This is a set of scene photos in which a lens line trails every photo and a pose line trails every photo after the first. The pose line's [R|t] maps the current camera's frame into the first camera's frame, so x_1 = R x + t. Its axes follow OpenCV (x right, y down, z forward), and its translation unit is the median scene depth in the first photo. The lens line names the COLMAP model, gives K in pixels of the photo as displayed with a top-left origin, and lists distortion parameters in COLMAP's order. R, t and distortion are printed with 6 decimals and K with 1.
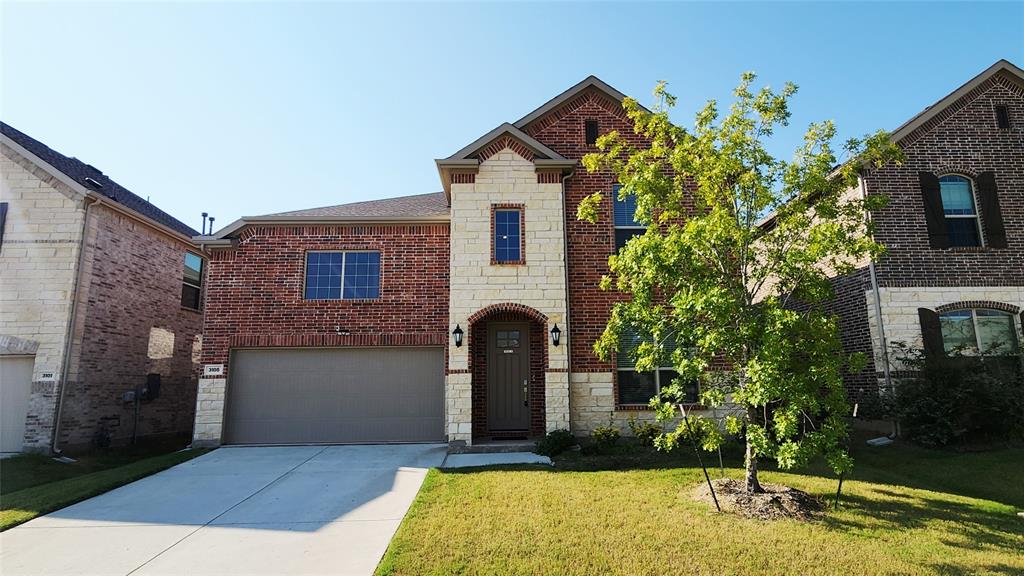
lens RADIAL K [[508.5, 0, 512.0], [0, 508.5, 288.0], [0, 0, 1]] dist [0.003480, 0.000370]
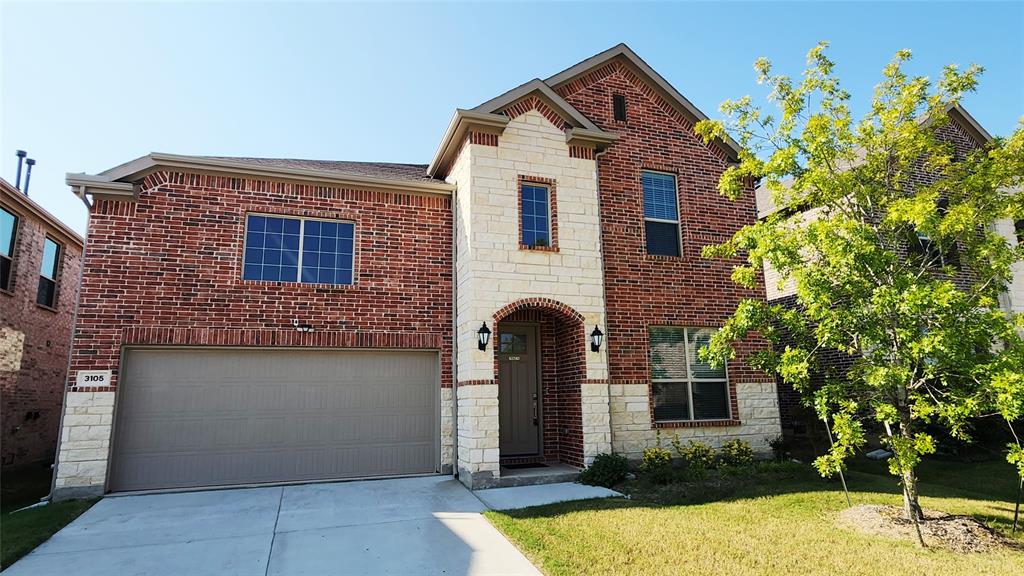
lens RADIAL K [[537.0, 0, 515.4], [0, 537.0, 290.8], [0, 0, 1]] dist [0.004589, 0.000272]
pose [[0.955978, 0.053563, 0.288508, -0.278786], [-0.050458, 0.998560, -0.018196, 0.034176], [-0.289067, 0.002837, 0.957305, 0.183903]]
